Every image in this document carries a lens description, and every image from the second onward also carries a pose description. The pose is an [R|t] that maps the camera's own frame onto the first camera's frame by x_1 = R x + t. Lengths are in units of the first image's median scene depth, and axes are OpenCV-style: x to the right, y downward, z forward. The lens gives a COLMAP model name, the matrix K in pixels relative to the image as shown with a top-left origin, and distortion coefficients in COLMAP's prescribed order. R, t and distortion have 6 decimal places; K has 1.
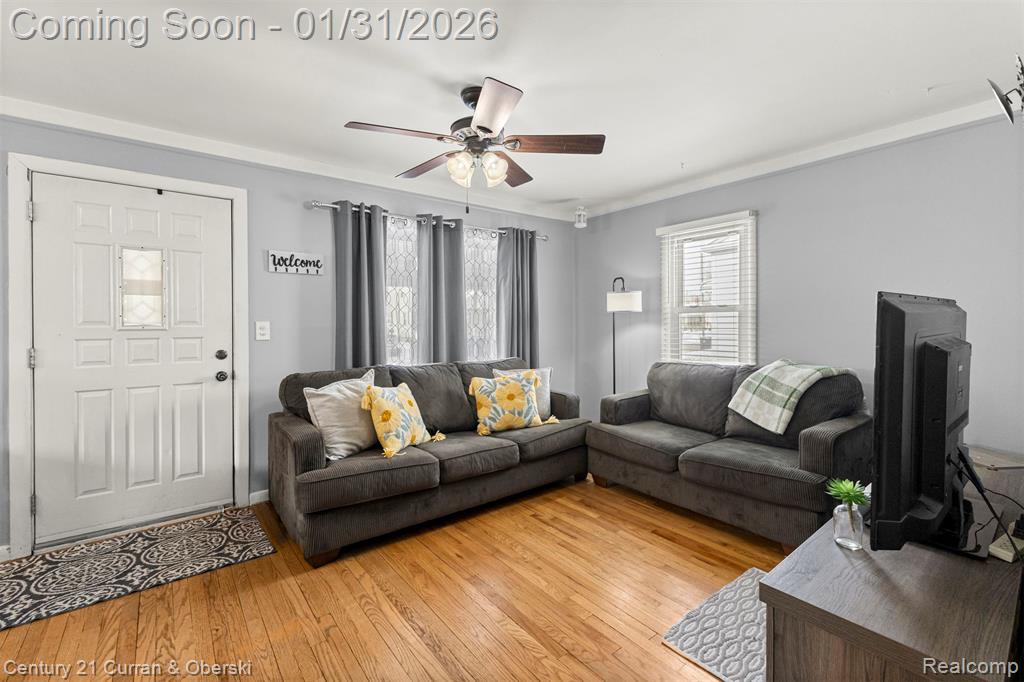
lens RADIAL K [[445.2, 0, 511.9], [0, 445.2, 335.1], [0, 0, 1]] dist [0.012383, -0.001264]
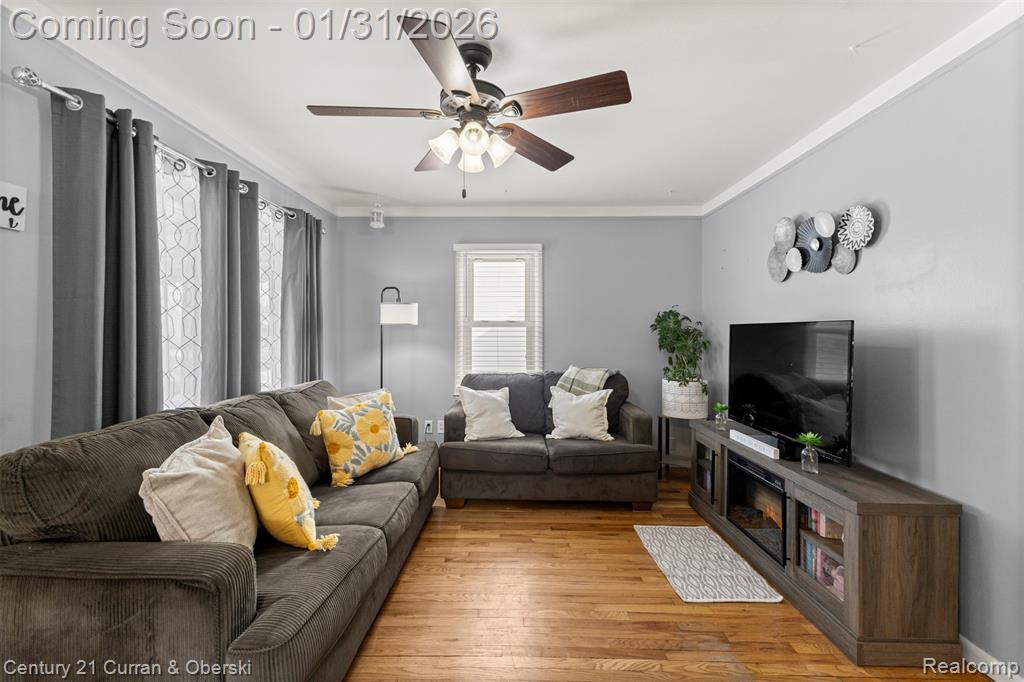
lens RADIAL K [[445.2, 0, 512.6], [0, 445.2, 340.2], [0, 0, 1]] dist [0.012383, -0.001264]
pose [[0.628723, -0.004106, 0.777618, -0.467731], [0.016378, 0.999834, -0.007963, -0.008782], [-0.777457, 0.017743, 0.628686, 0.308053]]
